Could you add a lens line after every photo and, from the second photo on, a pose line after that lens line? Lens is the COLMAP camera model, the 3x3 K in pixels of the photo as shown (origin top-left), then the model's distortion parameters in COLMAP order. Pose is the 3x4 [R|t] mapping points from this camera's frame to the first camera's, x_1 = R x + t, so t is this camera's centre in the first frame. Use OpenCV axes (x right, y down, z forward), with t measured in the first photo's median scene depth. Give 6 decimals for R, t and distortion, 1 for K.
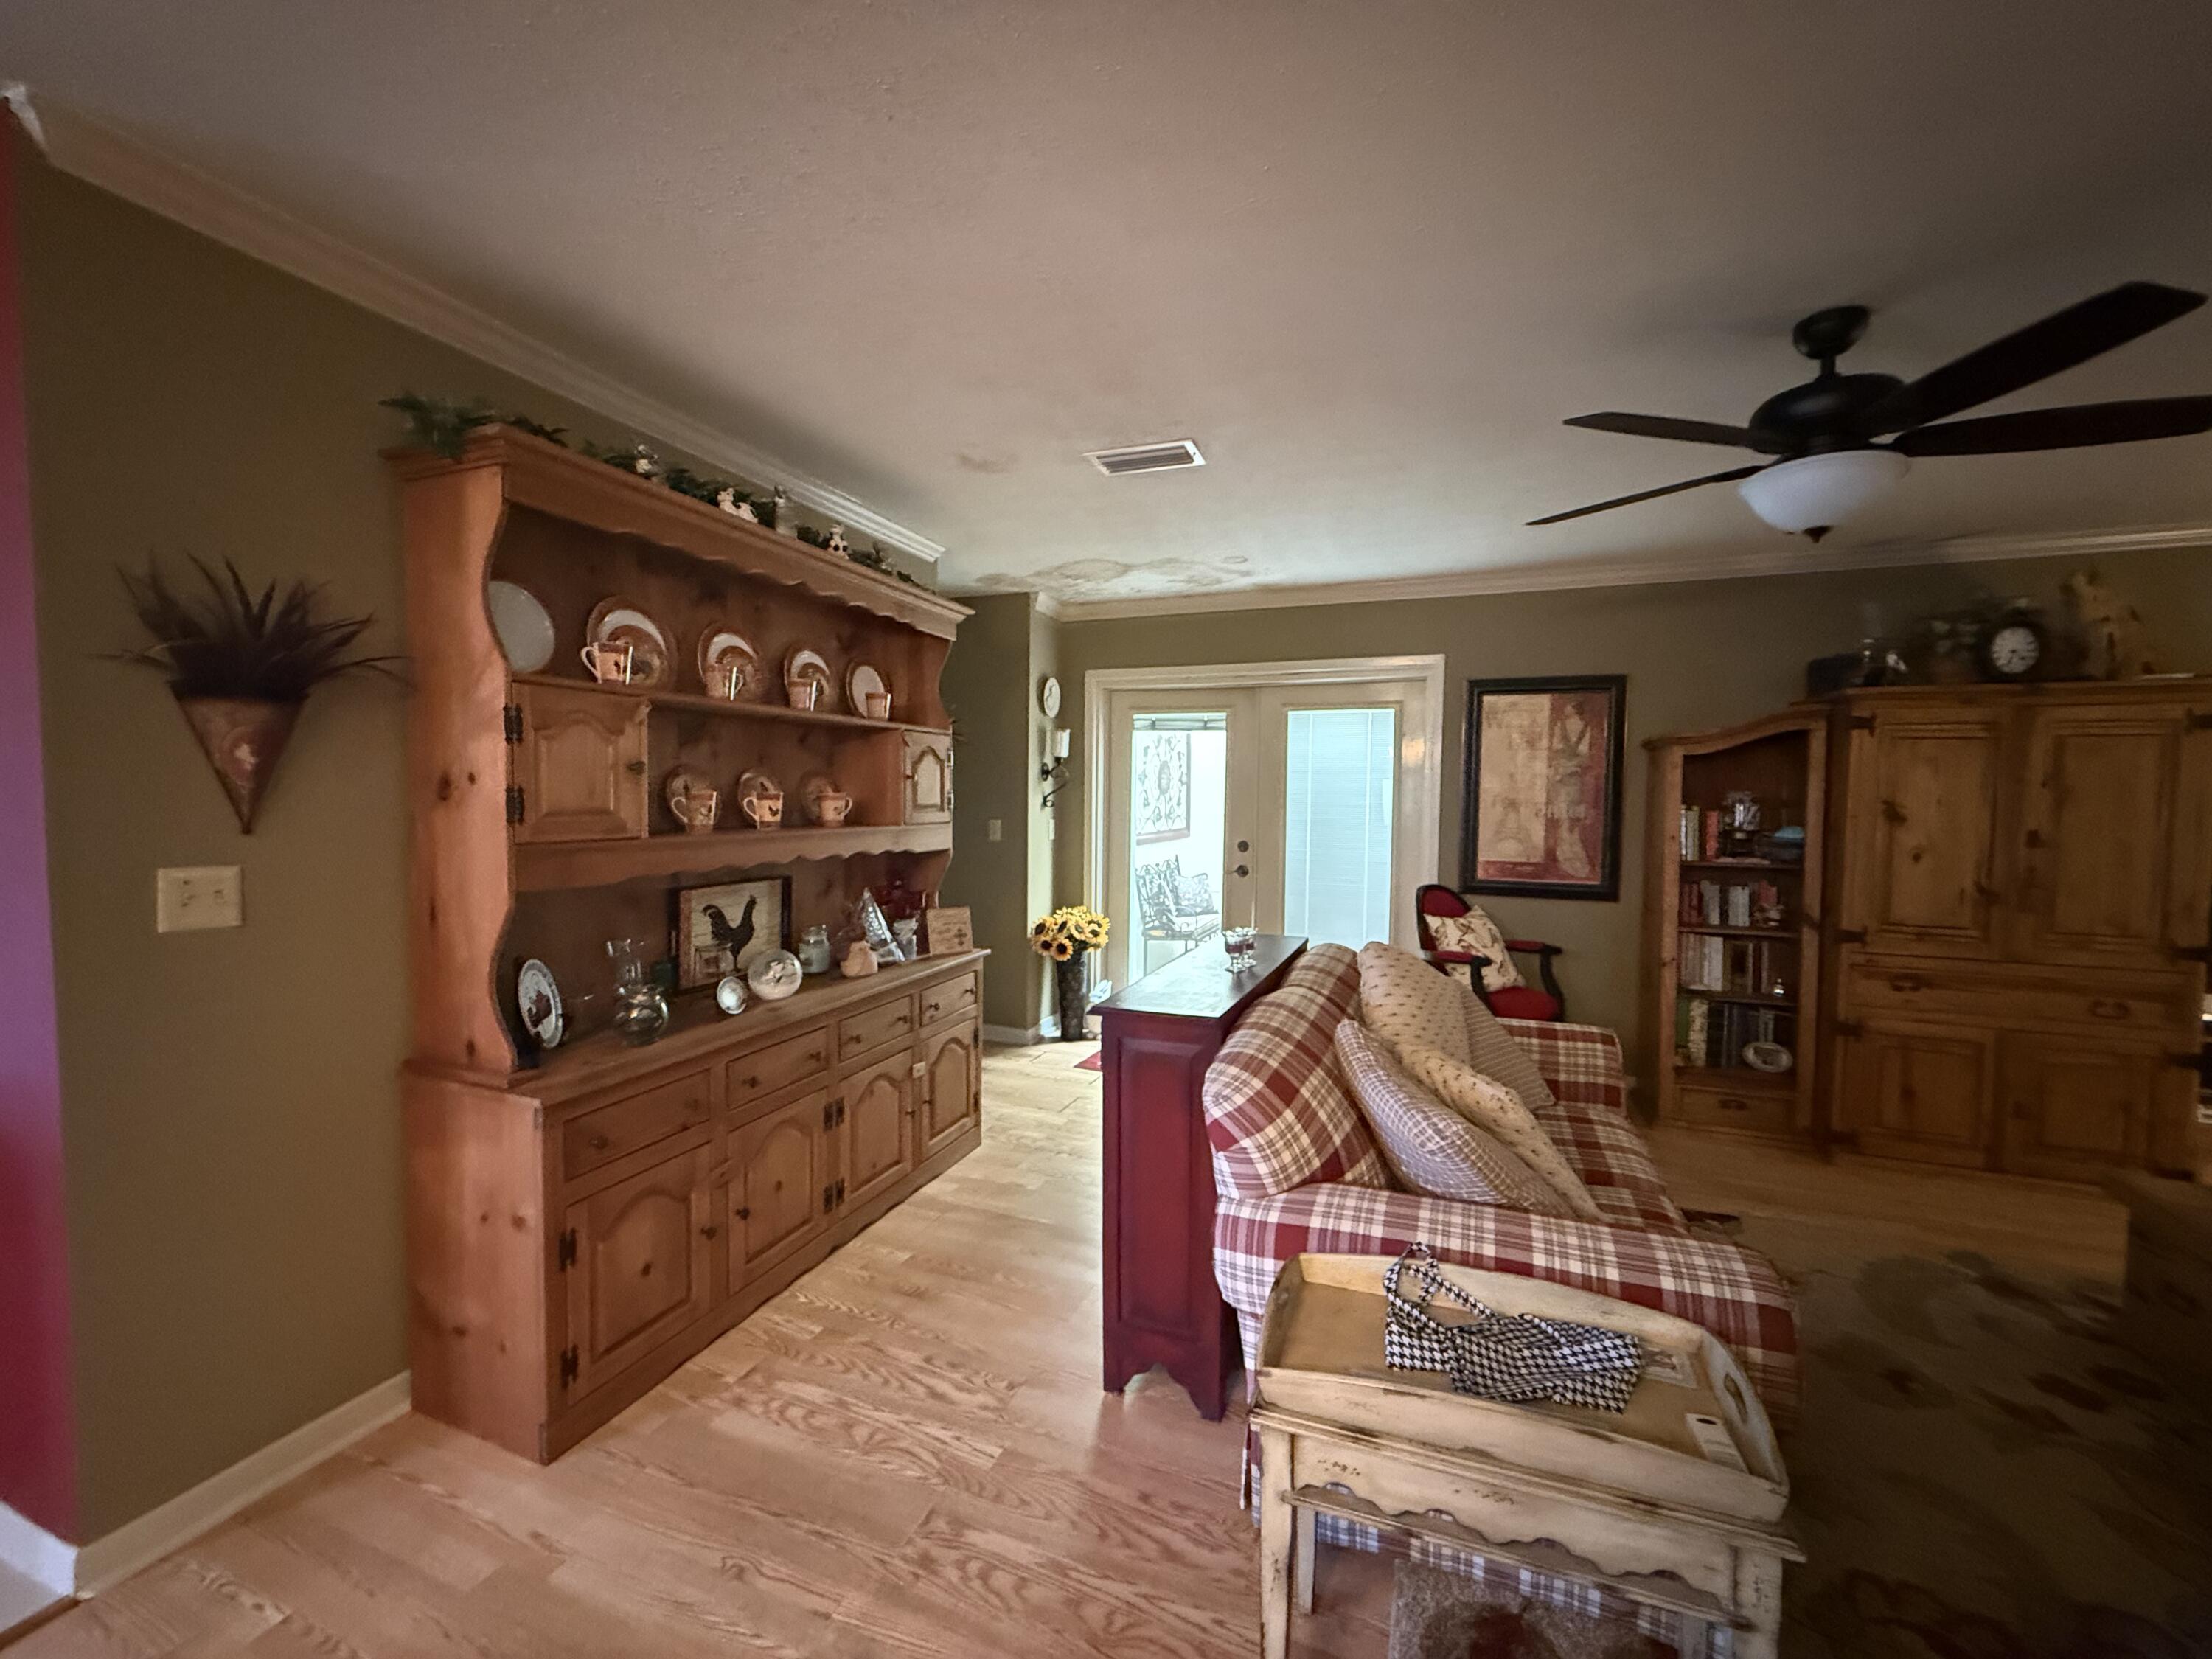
lens RADIAL K [[877.3, 0, 1102.8], [0, 877.3, 831.6], [0, 0, 1]] dist [-0.000257, 0.000137]
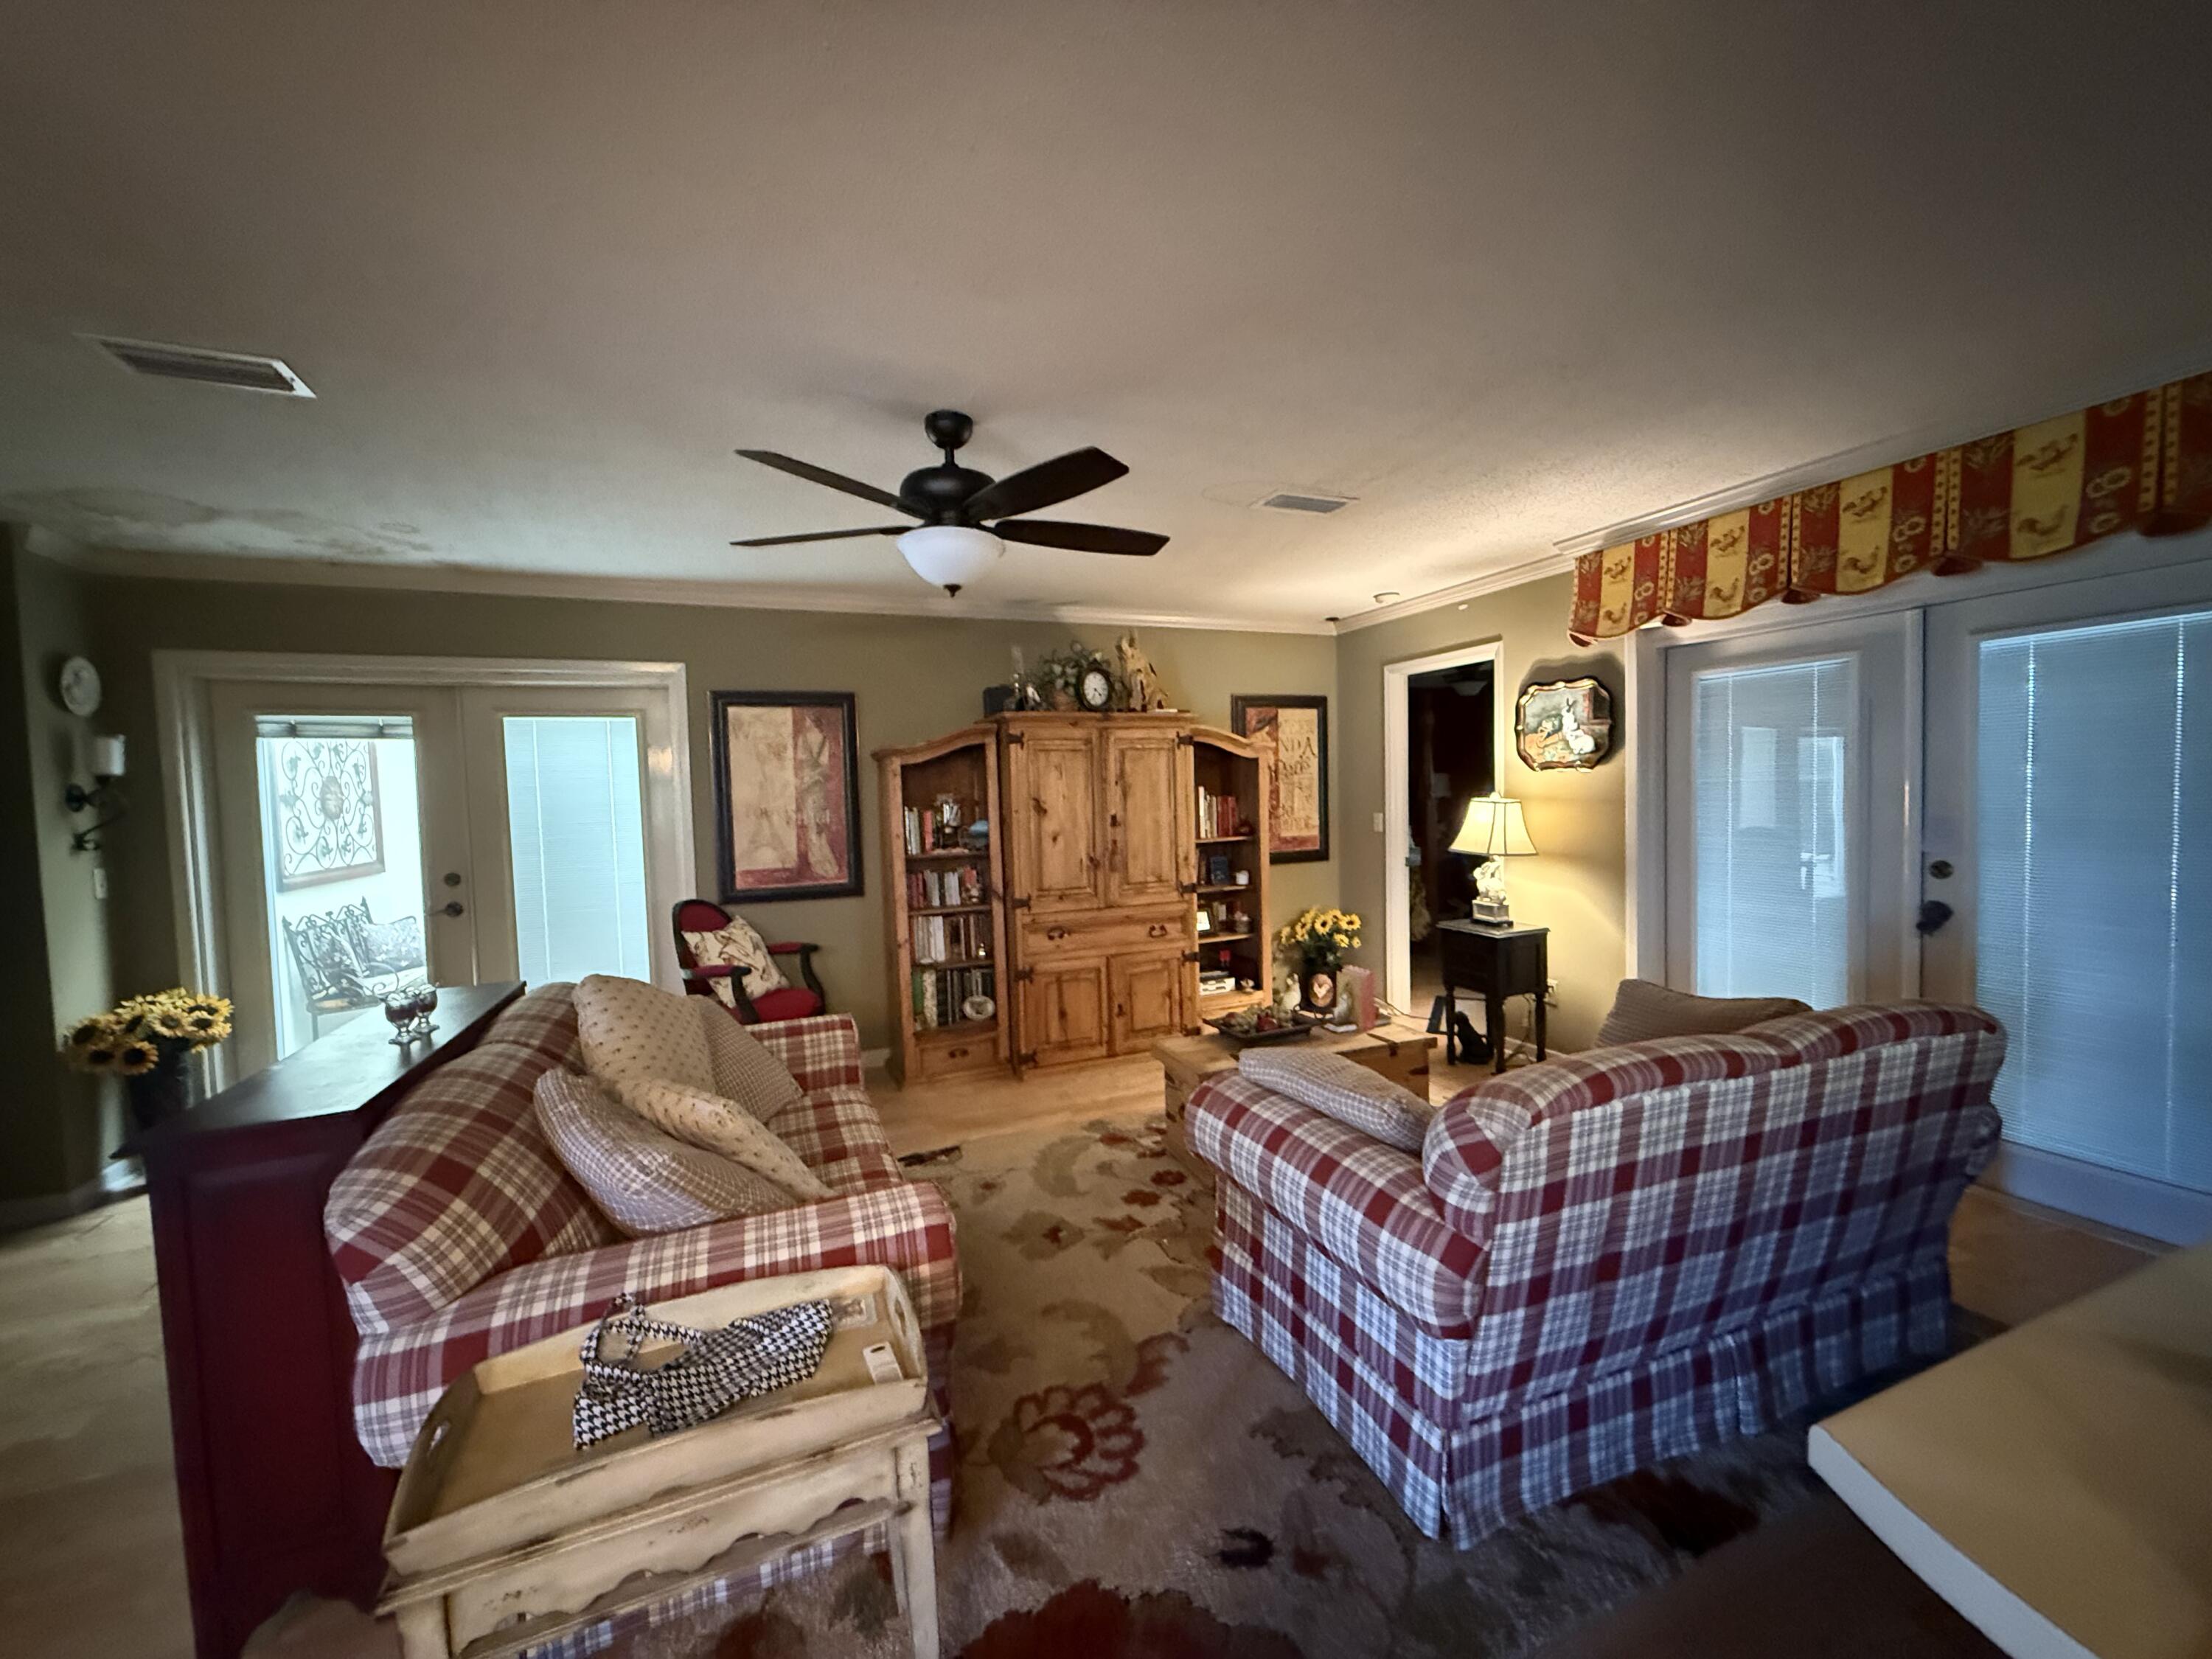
lens RADIAL K [[877.3, 0, 1100.3], [0, 877.3, 830.0], [0, 0, 1]] dist [-0.000257, 0.000137]
pose [[0.720309, -0.062296, 0.690850, 0.059758], [0.069010, 0.997454, 0.017991, -0.004451], [-0.690212, 0.034716, 0.722774, -0.025512]]
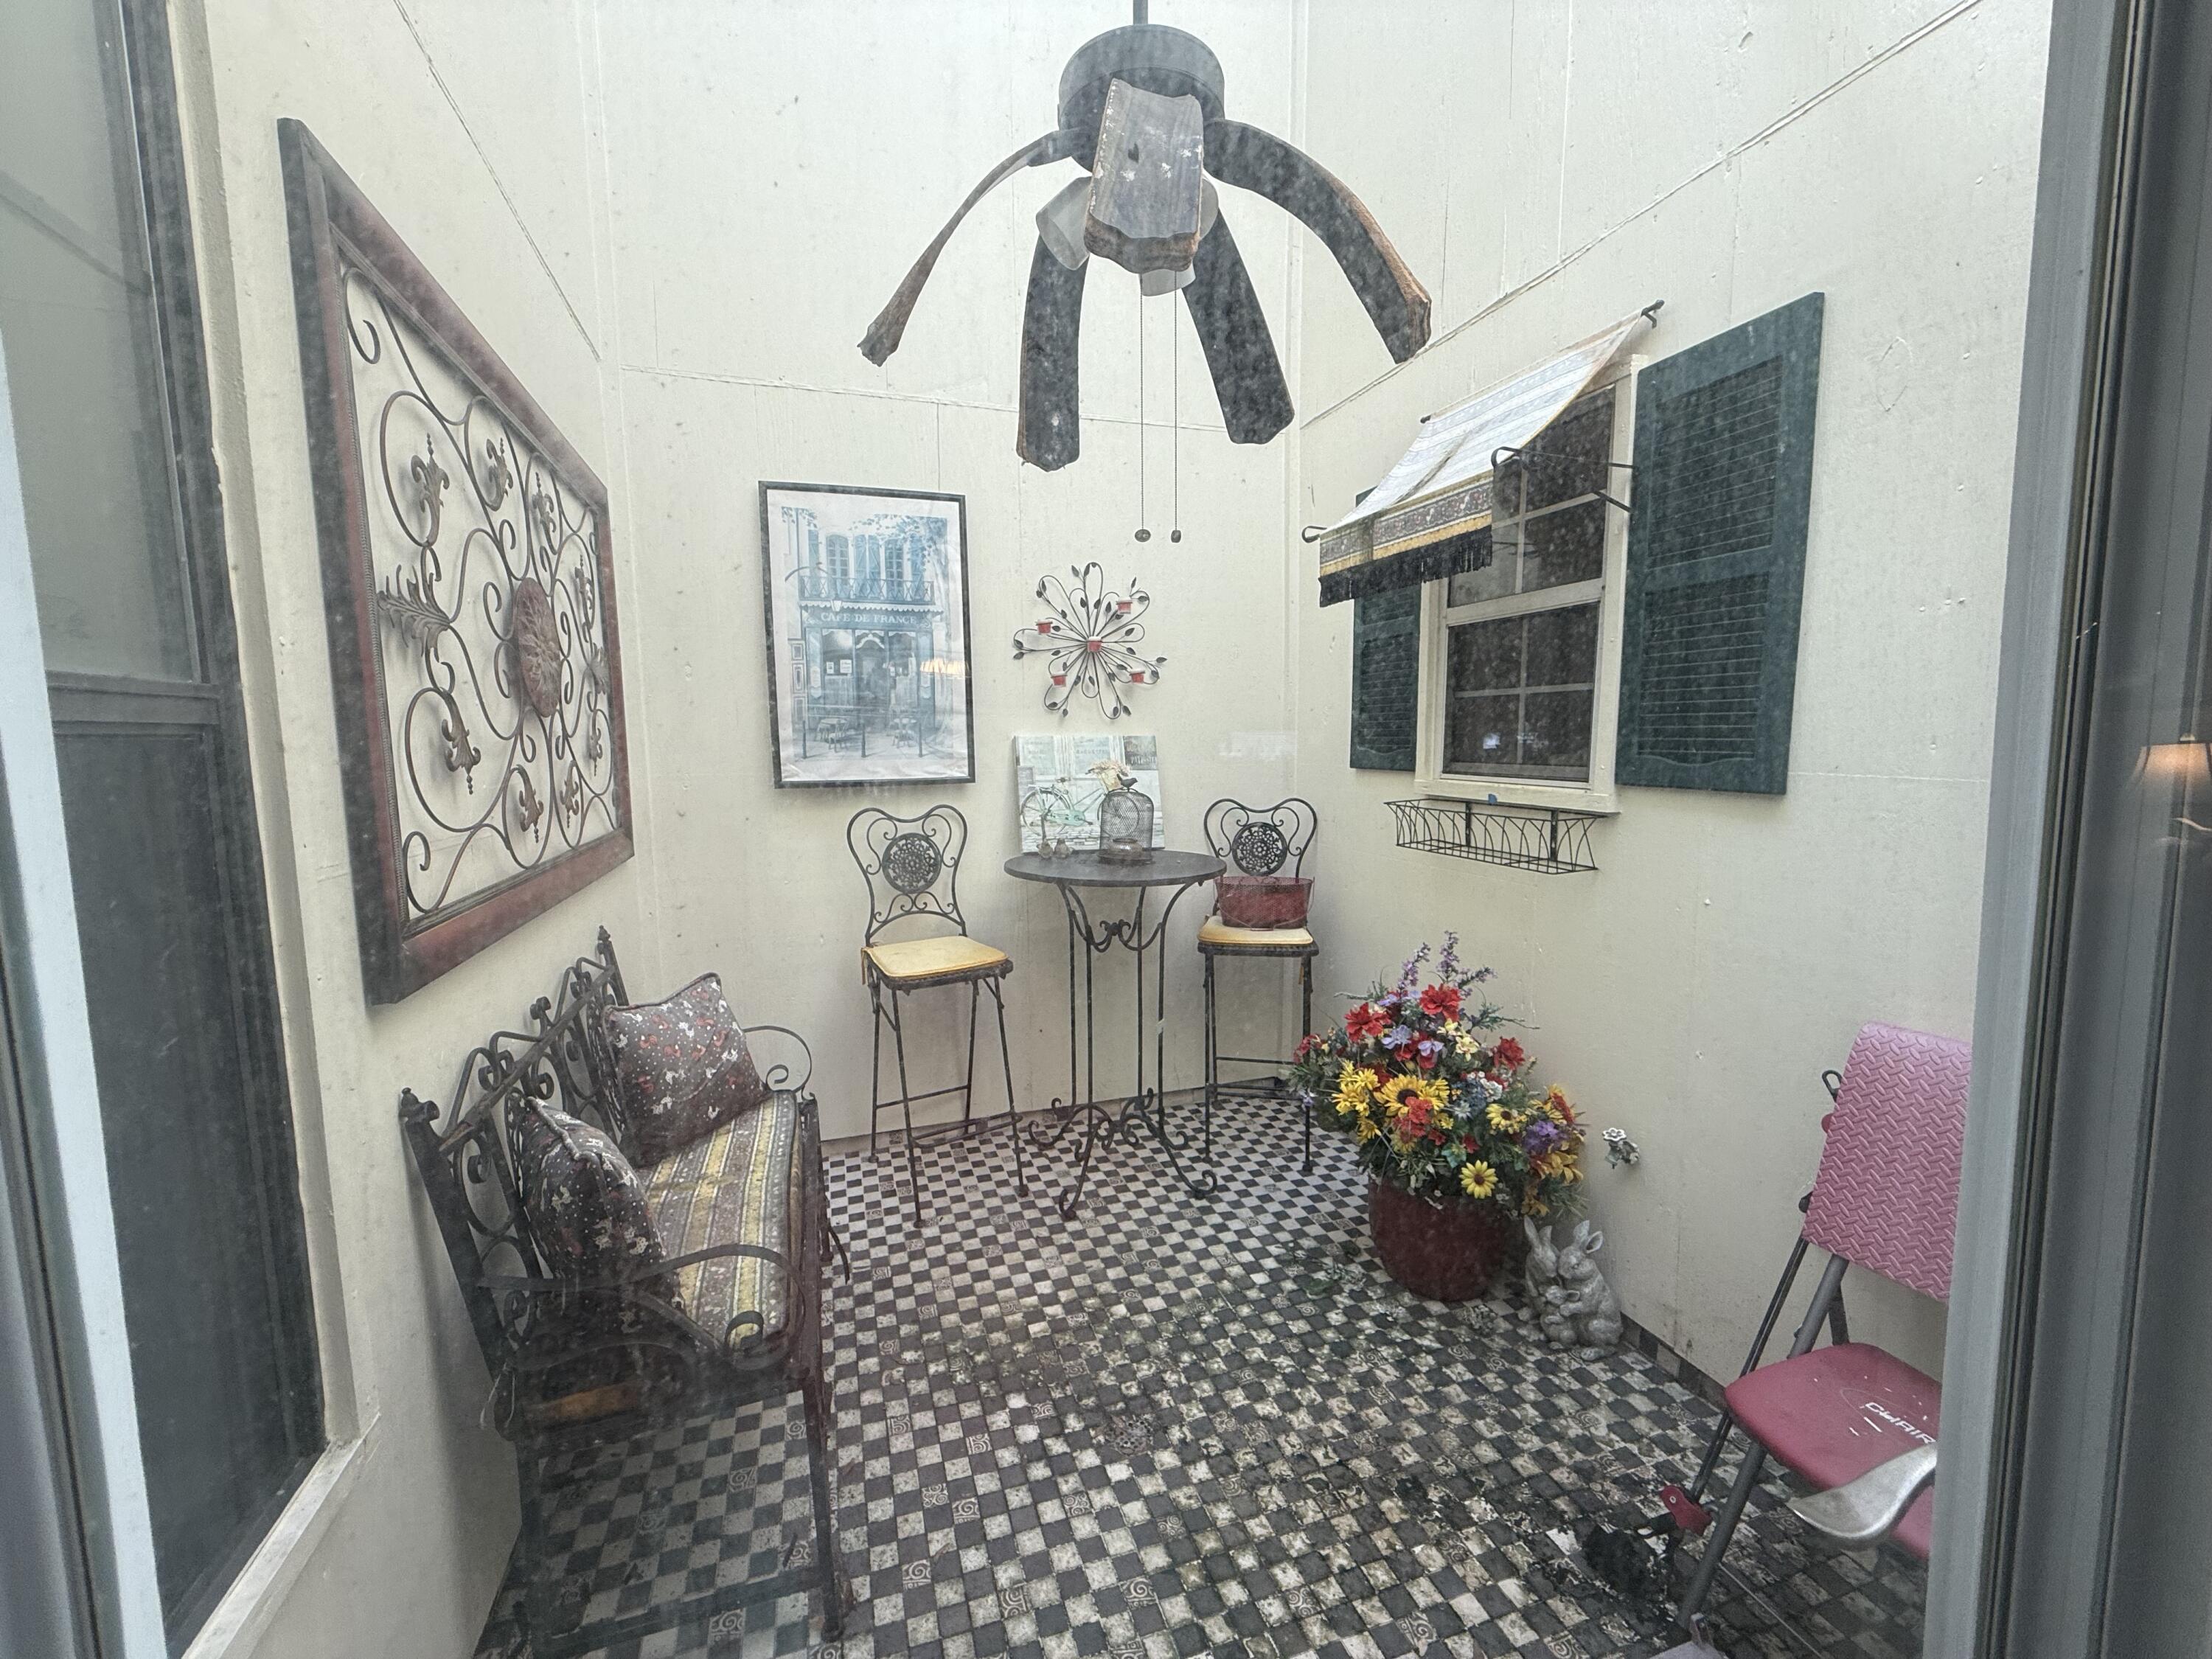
lens RADIAL K [[877.3, 0, 1094.9], [0, 877.3, 828.0], [0, 0, 1]] dist [-0.000257, 0.000137]
pose [[0.781607, -0.087903, 0.617546, 0.094897], [0.053454, 0.995818, 0.074092, -0.055255], [-0.621477, -0.024900, 0.783037, 1.842245]]
